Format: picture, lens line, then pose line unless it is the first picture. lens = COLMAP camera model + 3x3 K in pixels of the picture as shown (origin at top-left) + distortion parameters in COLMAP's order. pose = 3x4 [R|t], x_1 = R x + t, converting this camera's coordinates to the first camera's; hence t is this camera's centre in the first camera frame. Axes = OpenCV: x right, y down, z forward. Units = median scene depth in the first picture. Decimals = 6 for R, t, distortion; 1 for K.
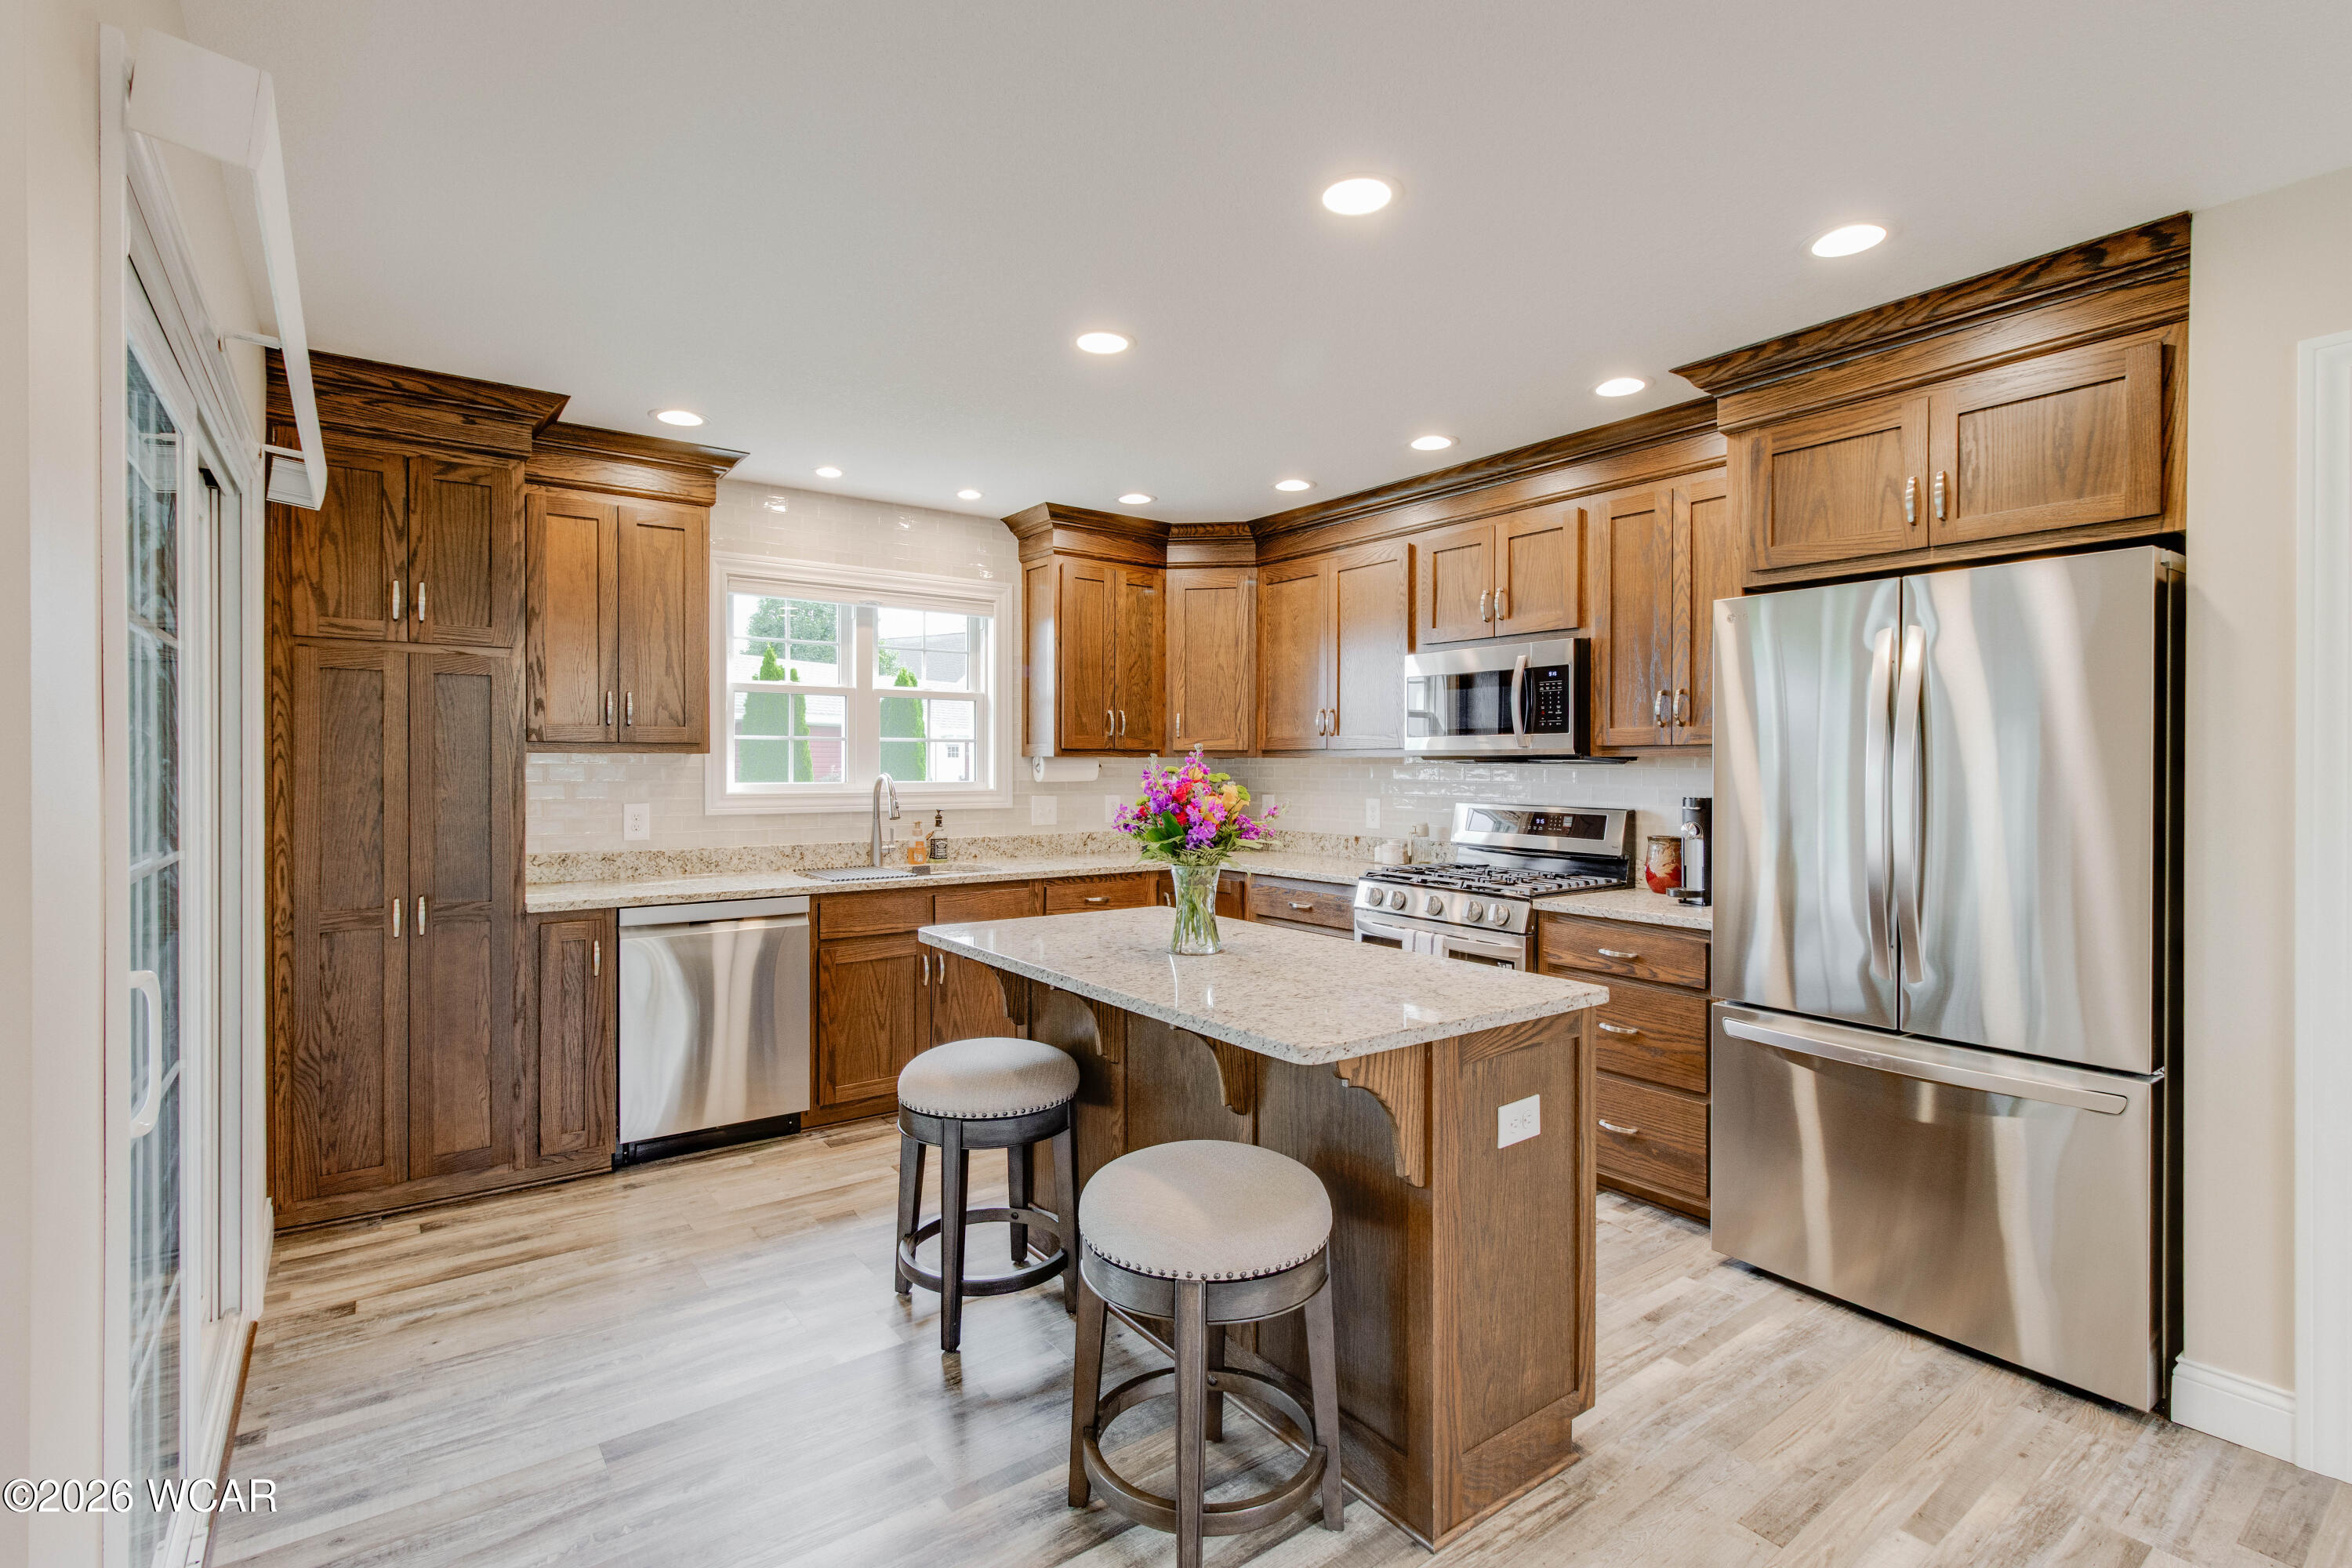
lens RADIAL K [[1110.8, 0, 1180.6], [0, 1110.8, 784.0], [0, 0, 1]] dist [0.004395, 0.000707]
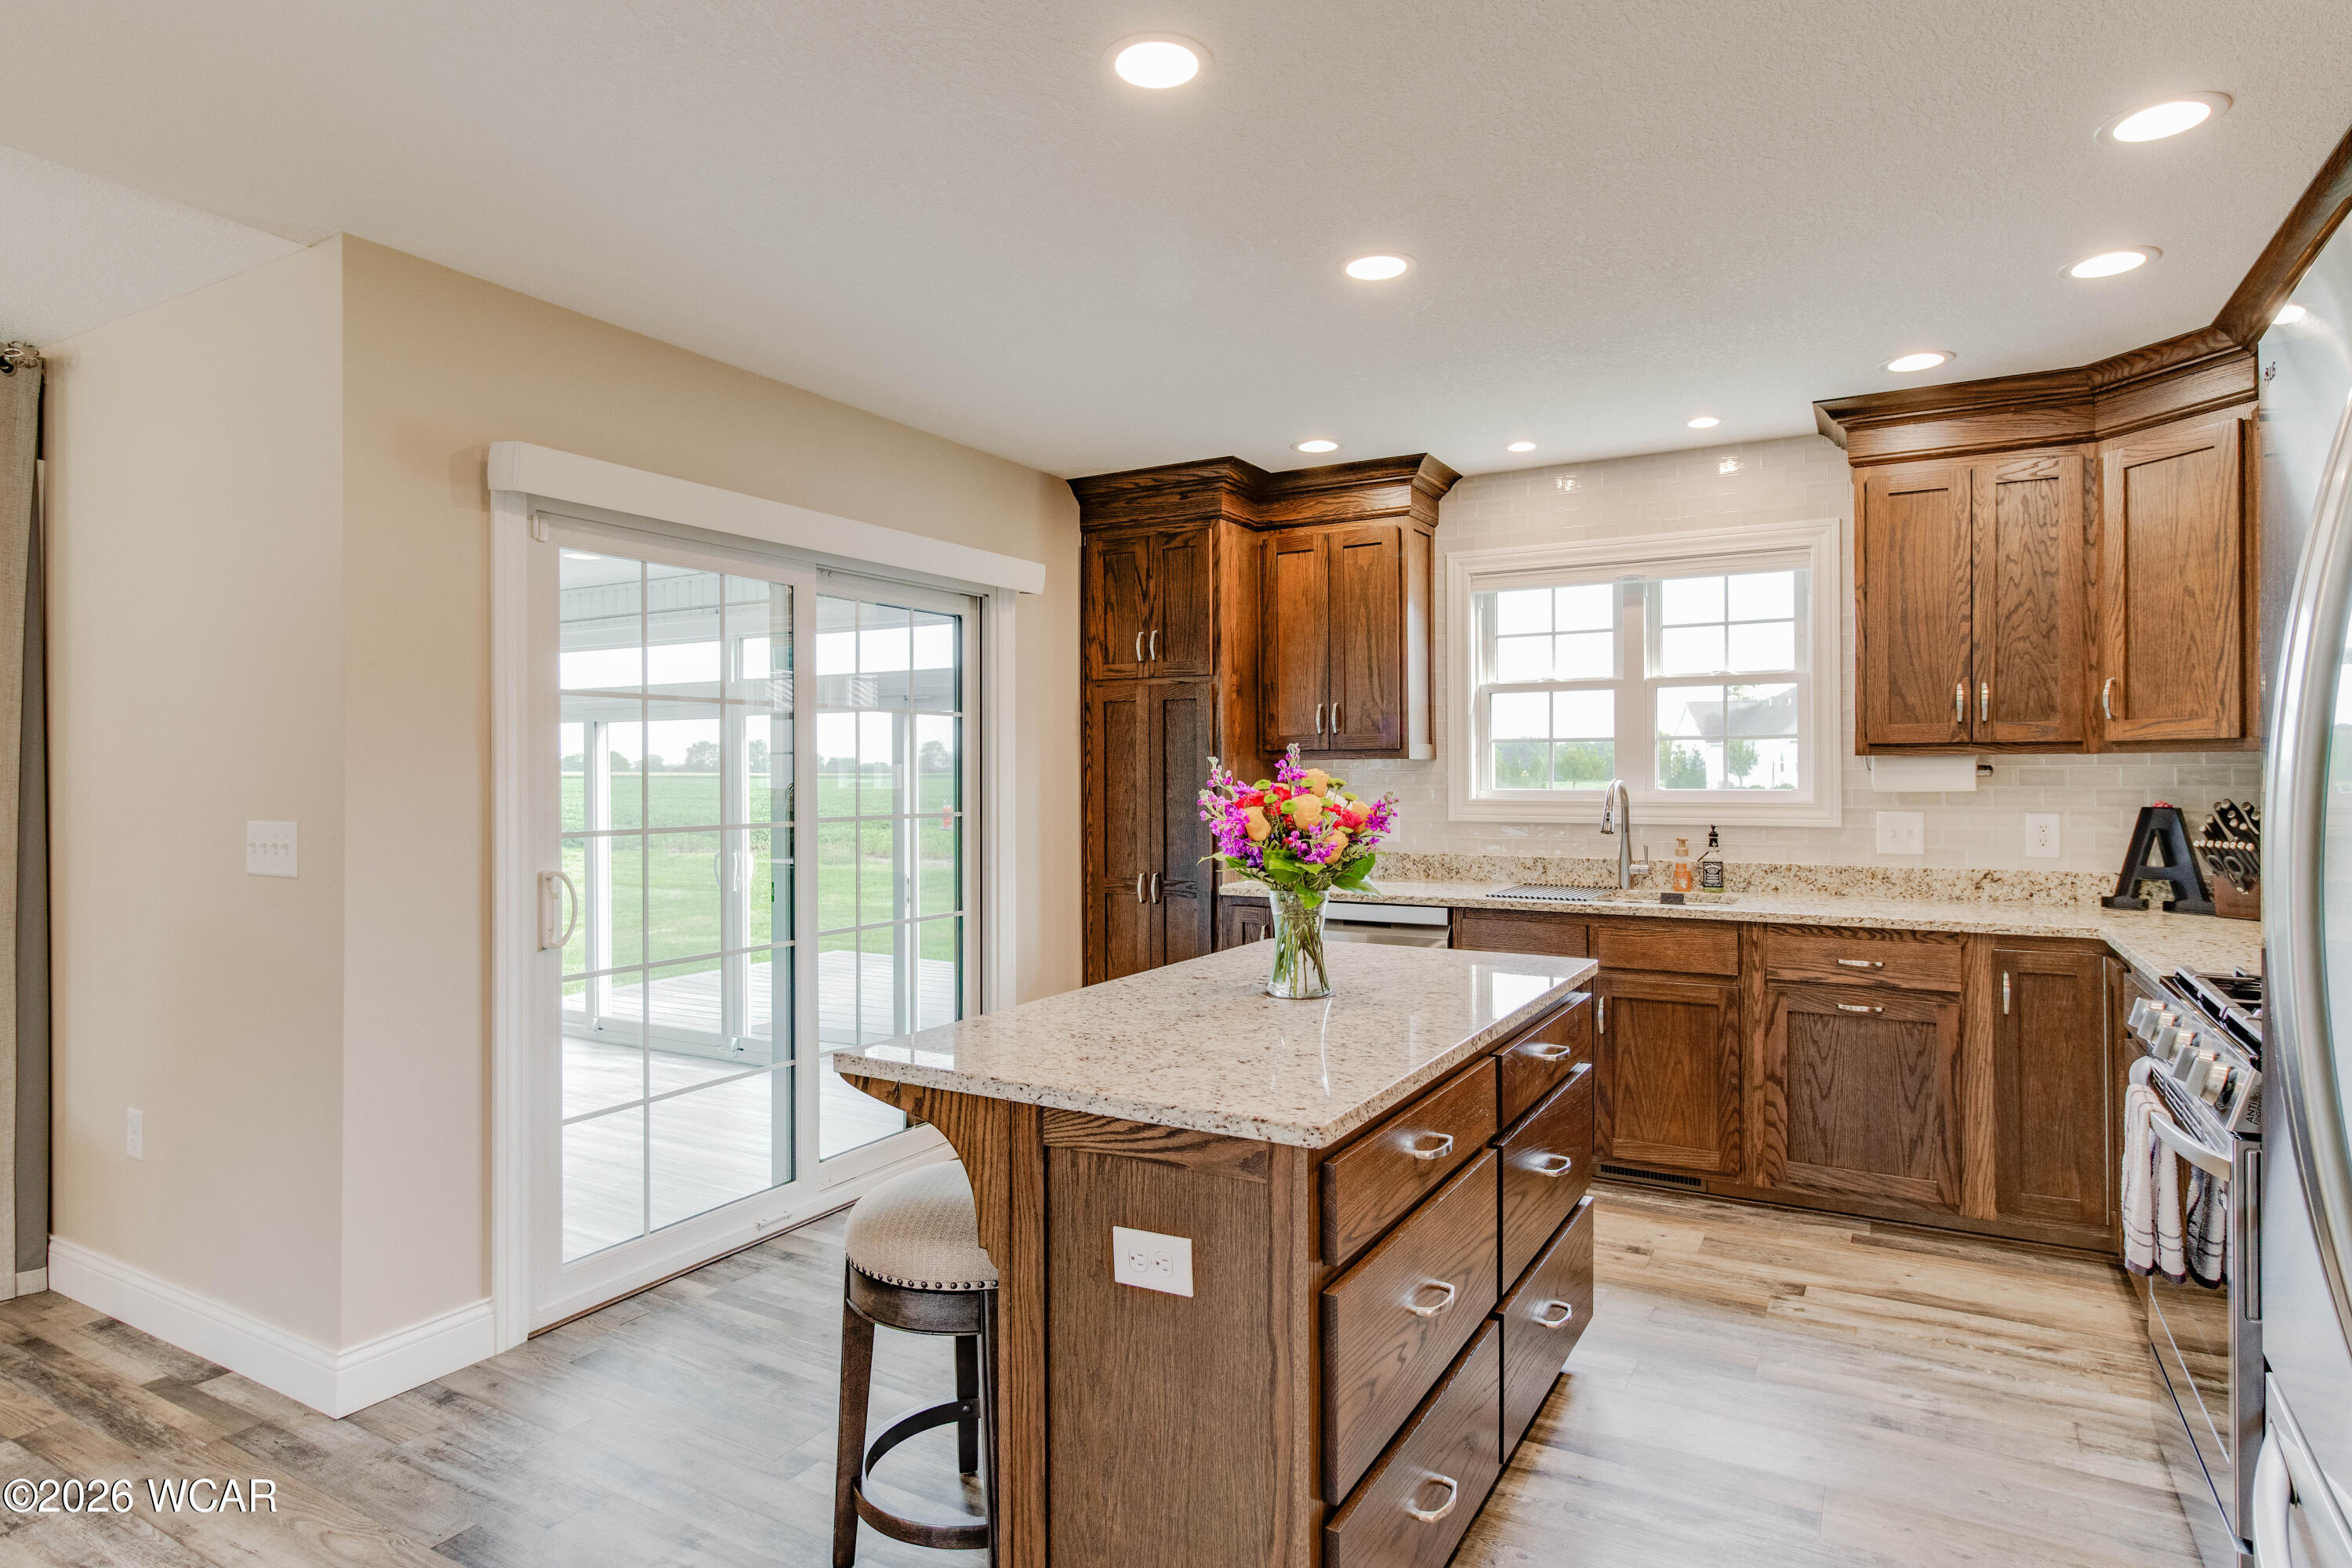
lens RADIAL K [[1283.9, 0, 1179.4], [0, 1283.9, 770.4], [0, 0, 1]] dist [0.002667, 0.000415]
pose [[0.398923, -0.002658, -0.916981, 0.523243], [-0.008592, 0.999941, -0.006637, -0.006898], [0.916944, 0.010526, 0.398876, 0.324197]]
